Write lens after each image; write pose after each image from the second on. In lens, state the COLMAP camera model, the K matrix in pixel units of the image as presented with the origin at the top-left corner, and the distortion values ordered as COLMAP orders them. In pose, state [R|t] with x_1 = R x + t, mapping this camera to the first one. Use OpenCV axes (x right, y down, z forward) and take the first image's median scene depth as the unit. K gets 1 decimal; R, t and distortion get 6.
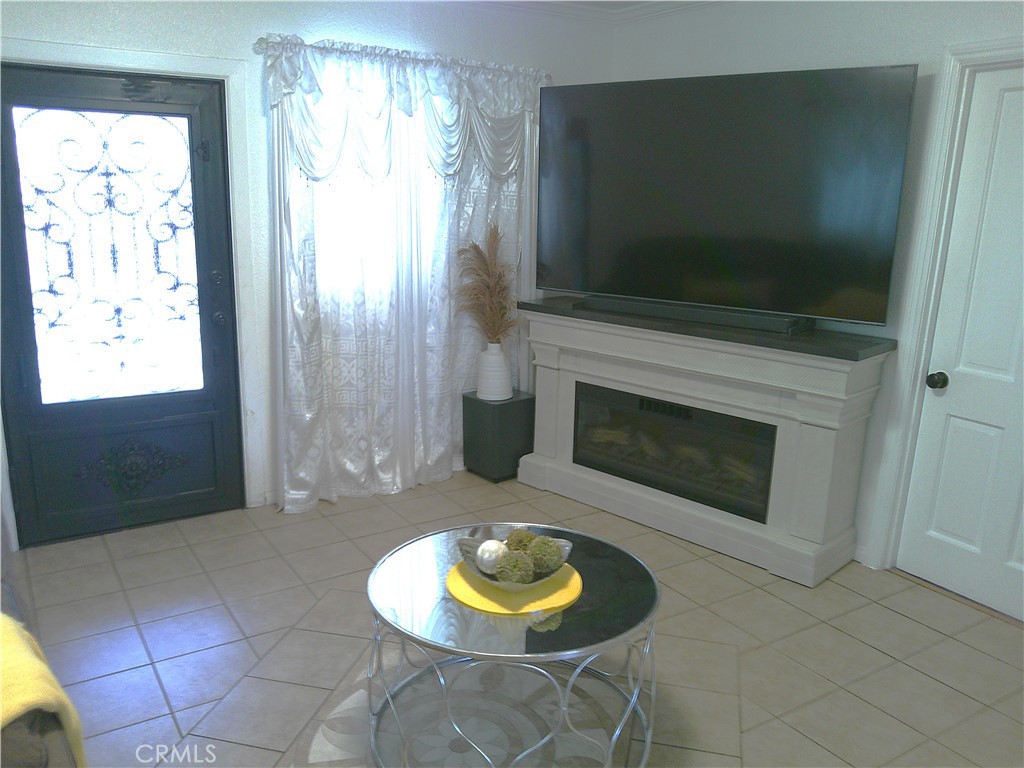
lens RADIAL K [[830.7, 0, 508.9], [0, 830.7, 395.8], [0, 0, 1]] dist [0.081688, -0.212773]
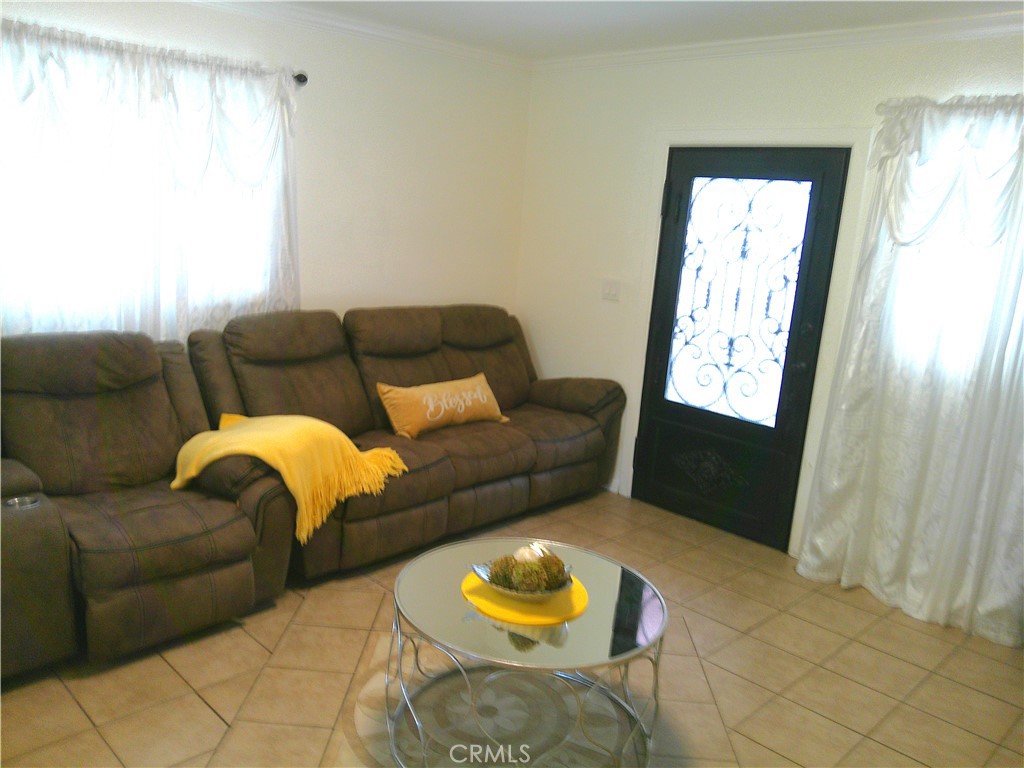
lens RADIAL K [[830.7, 0, 508.9], [0, 830.7, 395.8], [0, 0, 1]] dist [0.081688, -0.212773]
pose [[0.196999, 0.206261, -0.958461, 0.625997], [-0.299623, 0.943512, 0.141461, -0.102490], [0.933497, 0.259310, 0.247671, 0.419680]]
